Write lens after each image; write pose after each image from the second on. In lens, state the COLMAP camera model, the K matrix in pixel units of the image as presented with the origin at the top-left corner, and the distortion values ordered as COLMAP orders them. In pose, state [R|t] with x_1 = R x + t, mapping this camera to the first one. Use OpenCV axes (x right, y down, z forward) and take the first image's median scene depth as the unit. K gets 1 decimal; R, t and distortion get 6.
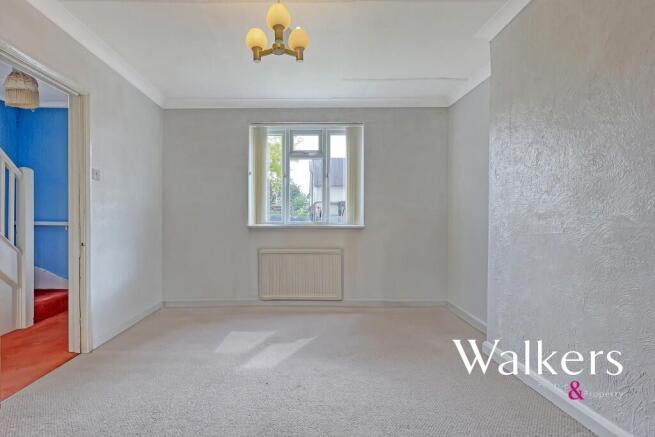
lens RADIAL K [[326.1, 0, 326.7], [0, 326.1, 218.2], [0, 0, 1]] dist [0.000457, 0.000035]
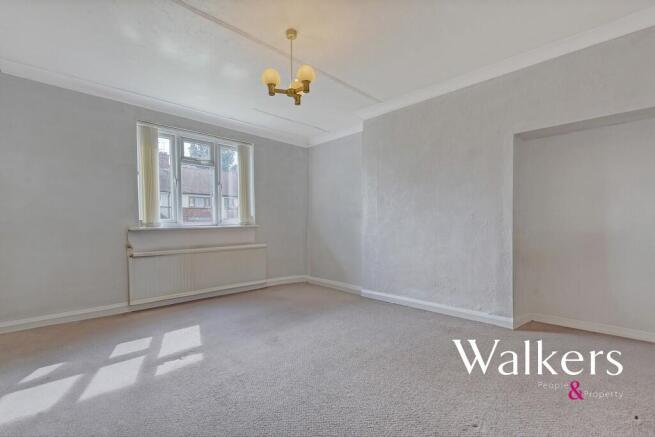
lens RADIAL K [[281.1, 0, 326.3], [0, 281.1, 219.5], [0, 0, 1]] dist [-0.002006, -0.000518]
pose [[0.721487, 0.008402, 0.692377, -0.412343], [0.001661, 0.999902, -0.013865, 0.010318], [-0.692426, 0.011153, 0.721402, 0.031189]]
